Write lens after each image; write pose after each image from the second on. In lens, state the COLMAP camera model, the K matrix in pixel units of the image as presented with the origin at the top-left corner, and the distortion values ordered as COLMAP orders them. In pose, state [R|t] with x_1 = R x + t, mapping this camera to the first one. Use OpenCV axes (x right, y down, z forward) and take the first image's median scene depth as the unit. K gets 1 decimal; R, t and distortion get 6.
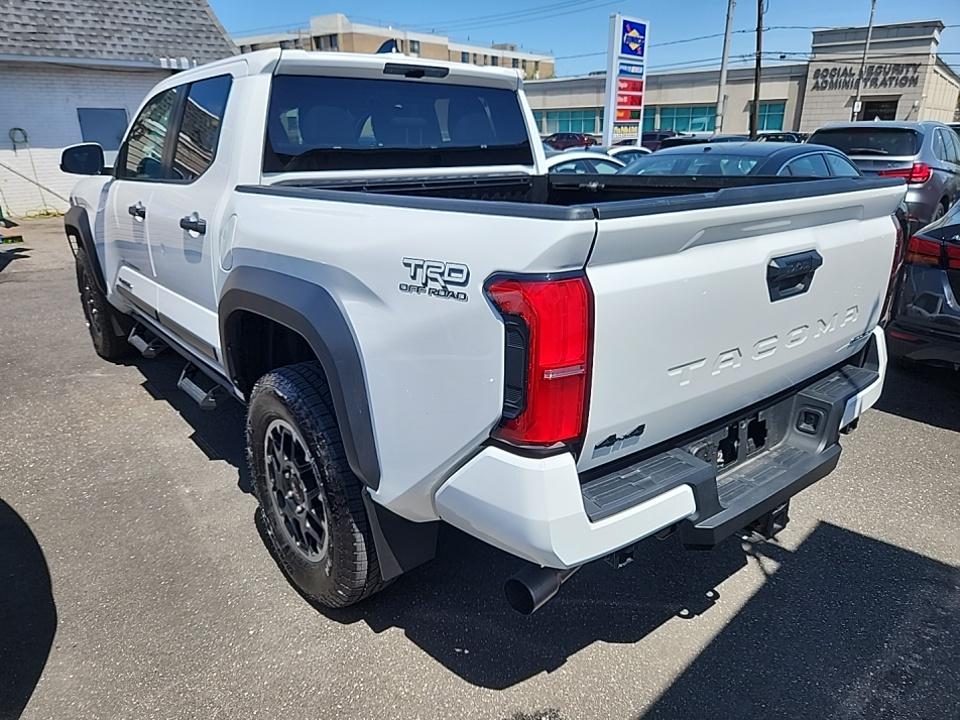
lens RADIAL K [[645.0, 0, 480.0], [0, 645.0, 360.0], [0, 0, 1]] dist [0.019982, -0.022546]
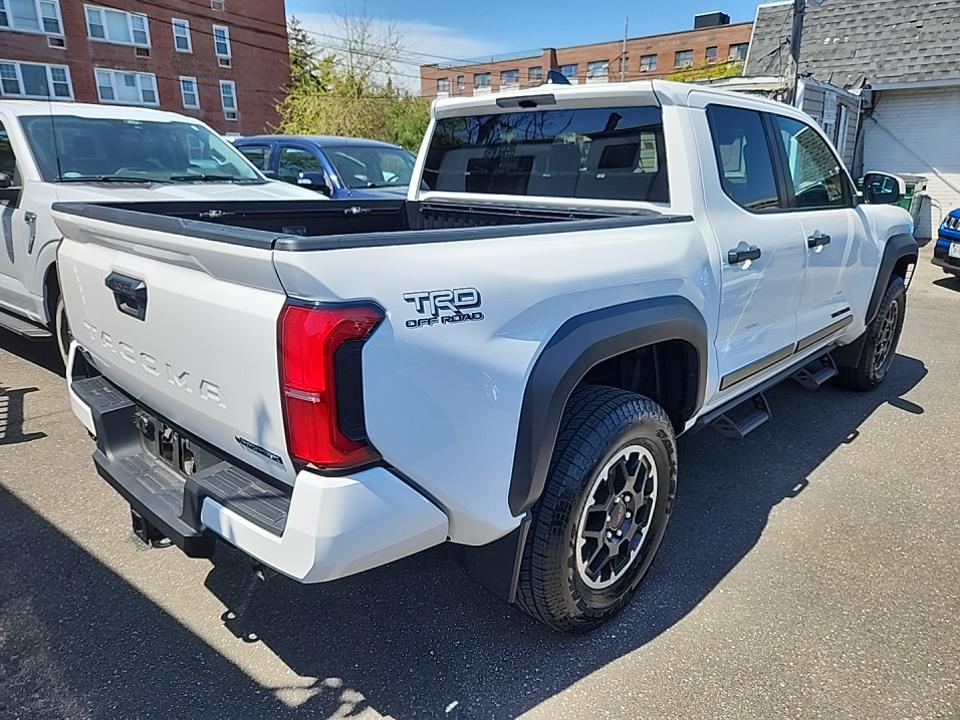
lens RADIAL K [[659.7, 0, 480.0], [0, 659.7, 360.0], [0, 0, 1]] dist [0.000034, -0.002306]
pose [[0.143476, 0.288673, -0.946617, 1.128811], [-0.321688, 0.918174, 0.231242, -0.327745], [0.935912, 0.271338, 0.224598, 0.915226]]
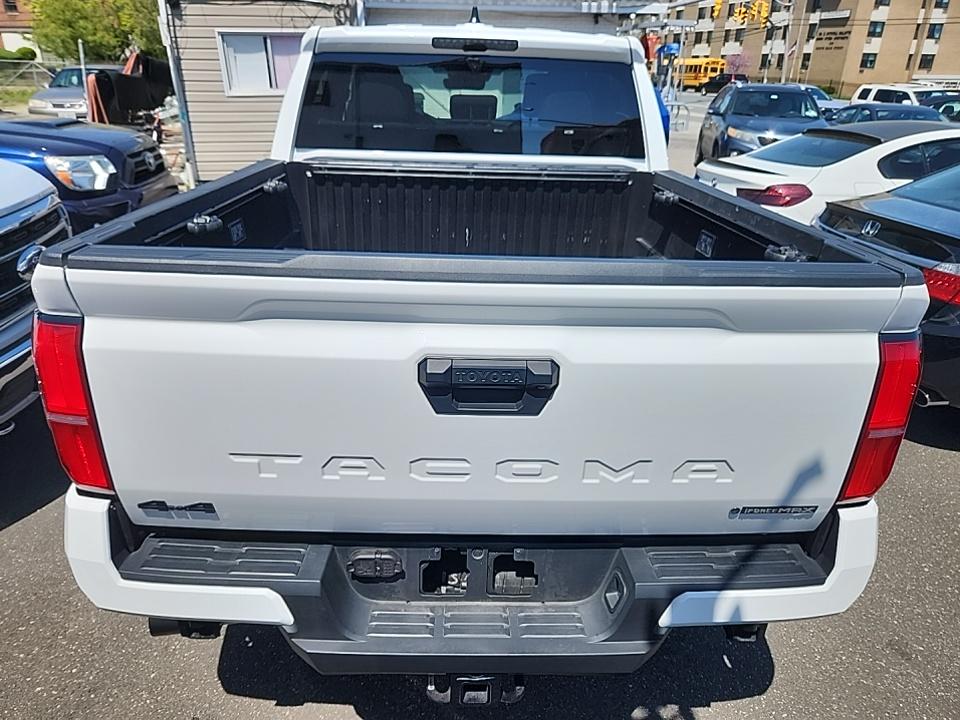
lens RADIAL K [[651.4, 0, 483.2], [0, 651.4, 371.6], [0, 0, 1]] dist [0.001966, -0.006989]
pose [[0.800070, 0.274605, -0.533367, 0.585711], [-0.224999, 0.961538, 0.157543, -0.176627], [0.556115, -0.006038, 0.831084, 0.286535]]
